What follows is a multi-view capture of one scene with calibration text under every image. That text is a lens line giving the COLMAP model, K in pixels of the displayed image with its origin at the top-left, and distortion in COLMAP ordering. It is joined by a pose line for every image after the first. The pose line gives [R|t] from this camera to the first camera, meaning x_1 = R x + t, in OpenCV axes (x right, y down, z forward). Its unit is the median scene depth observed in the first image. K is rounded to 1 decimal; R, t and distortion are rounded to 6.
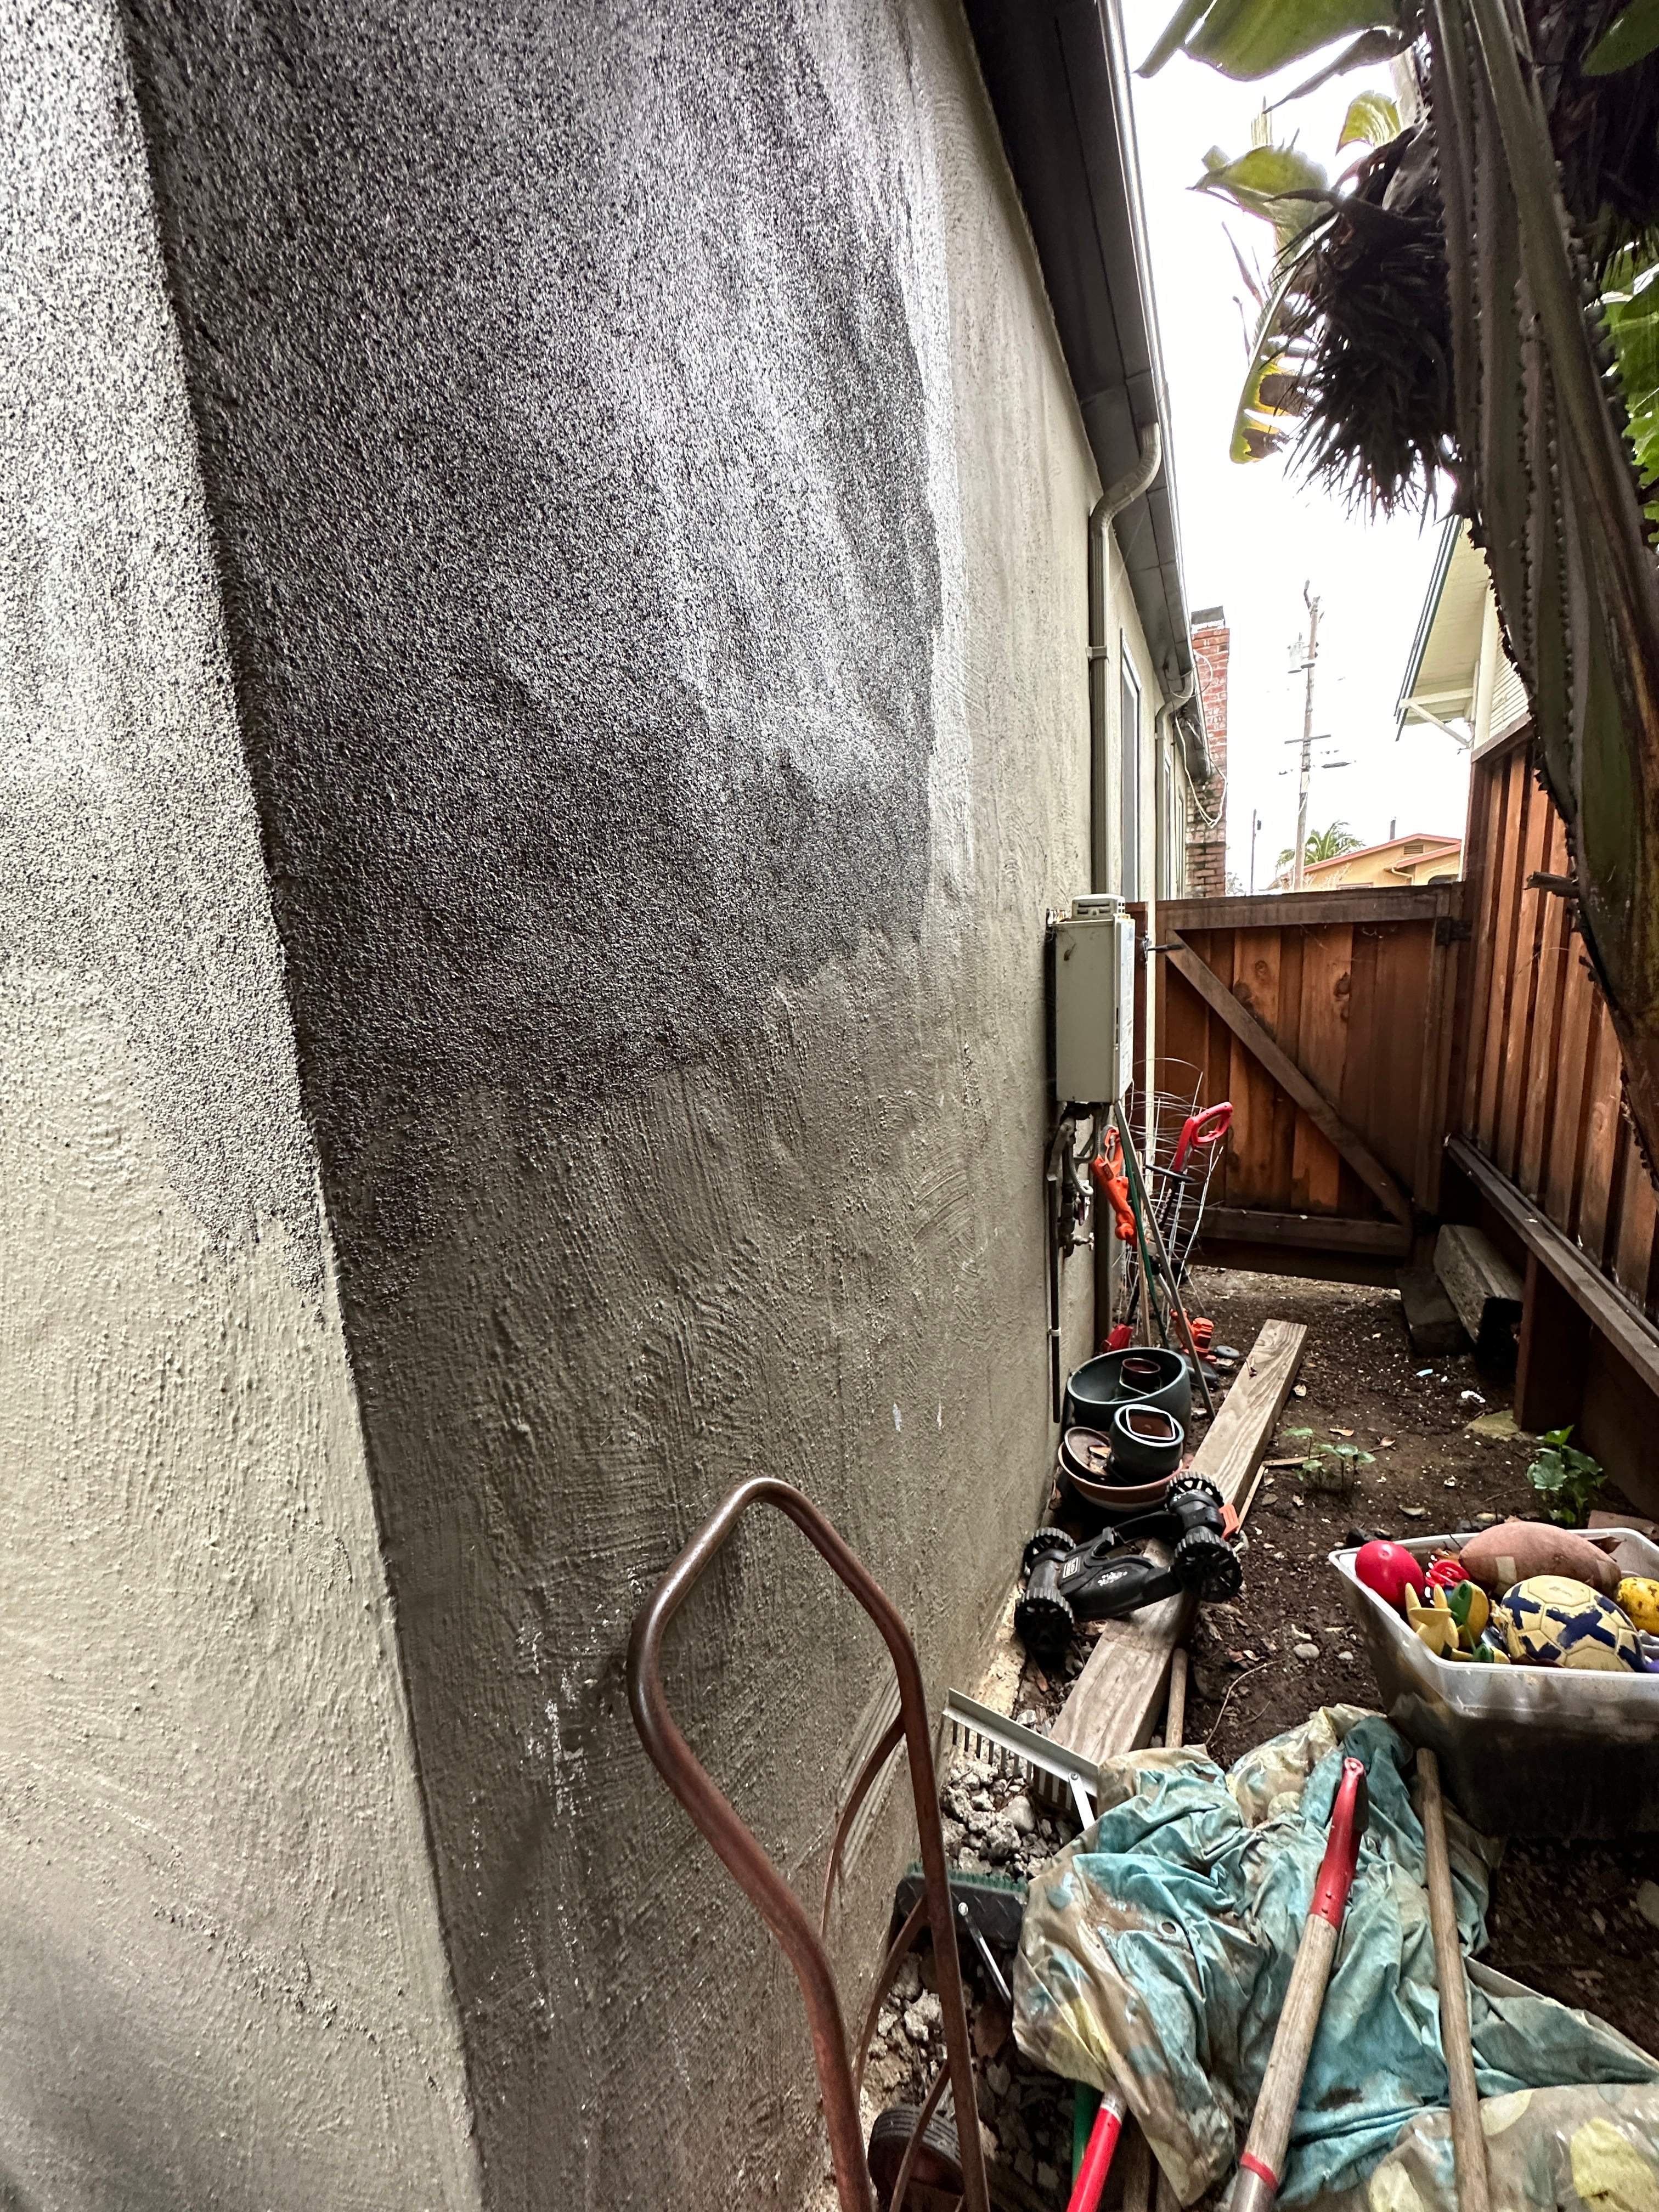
lens RADIAL K [[882.4, 0, 832.4], [0, 882.4, 1107.9], [0, 0, 1]] dist [0.001119, 0.000369]
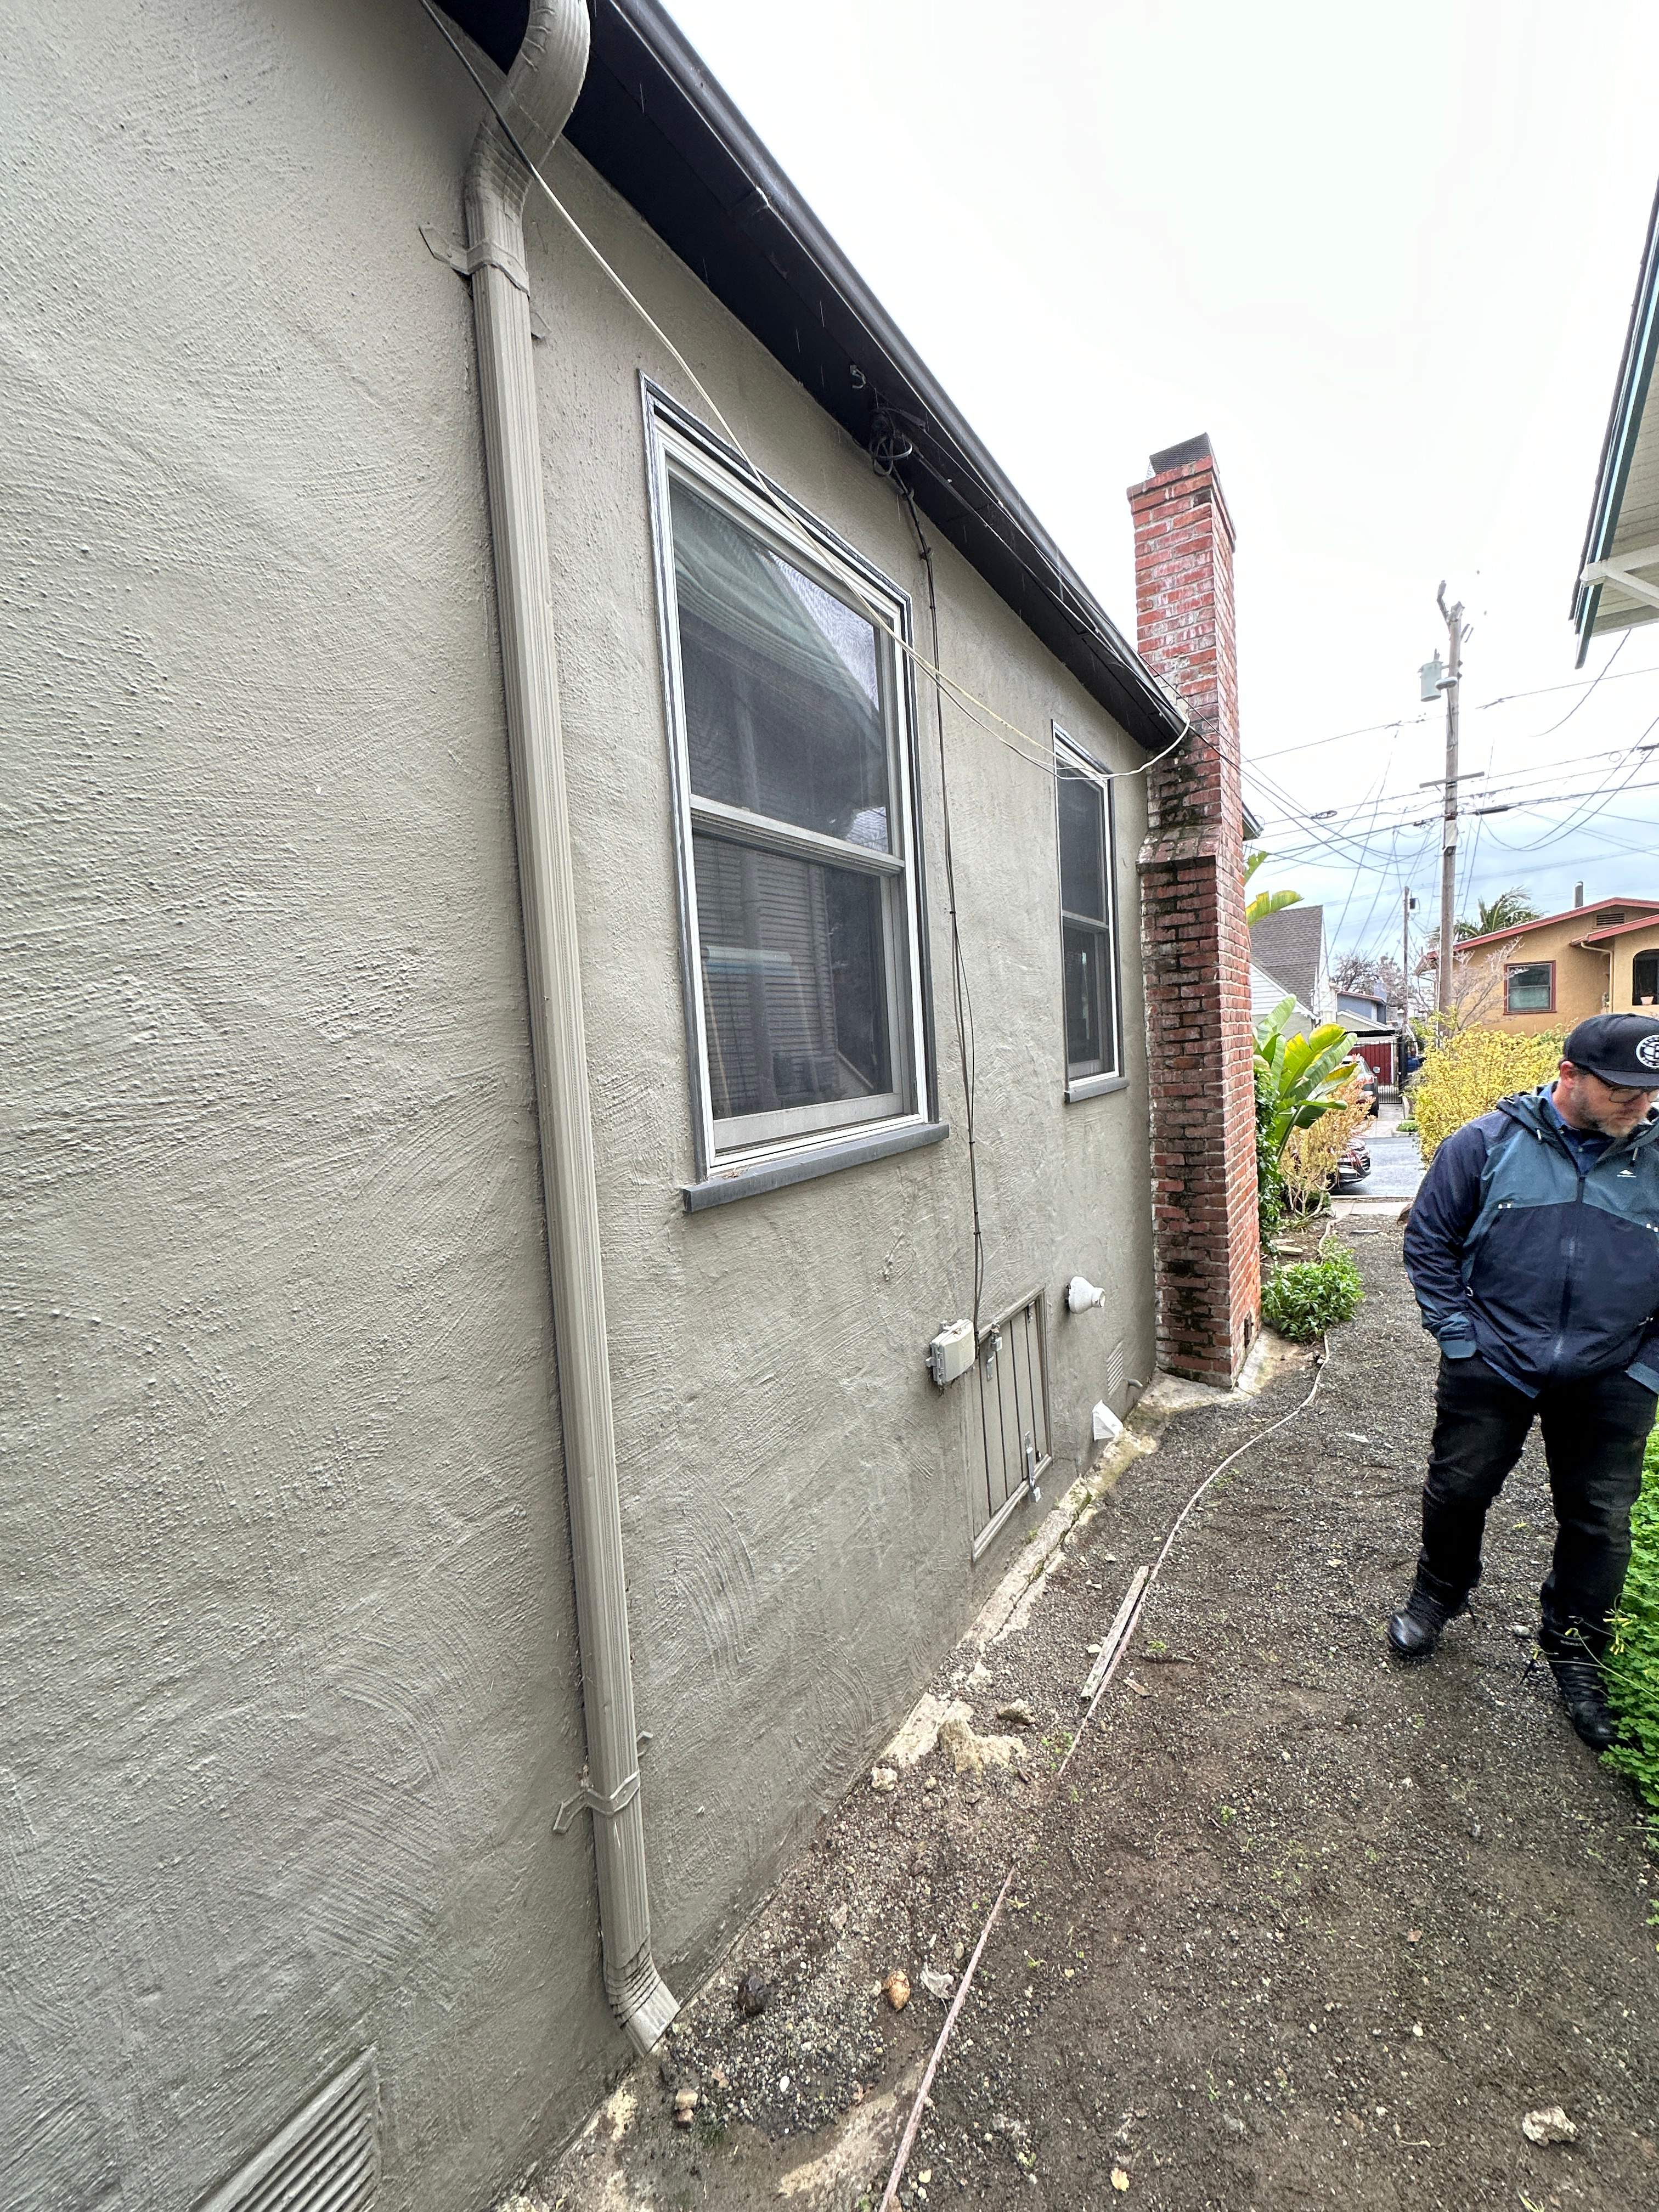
lens RADIAL K [[882.4, 0, 833.6], [0, 882.4, 1106.5], [0, 0, 1]] dist [0.001119, 0.000369]
pose [[0.989308, 0.016849, -0.144863, 0.297532], [-0.031065, 0.994854, -0.096443, -0.100444], [0.142492, 0.099912, 0.984740, 0.471421]]
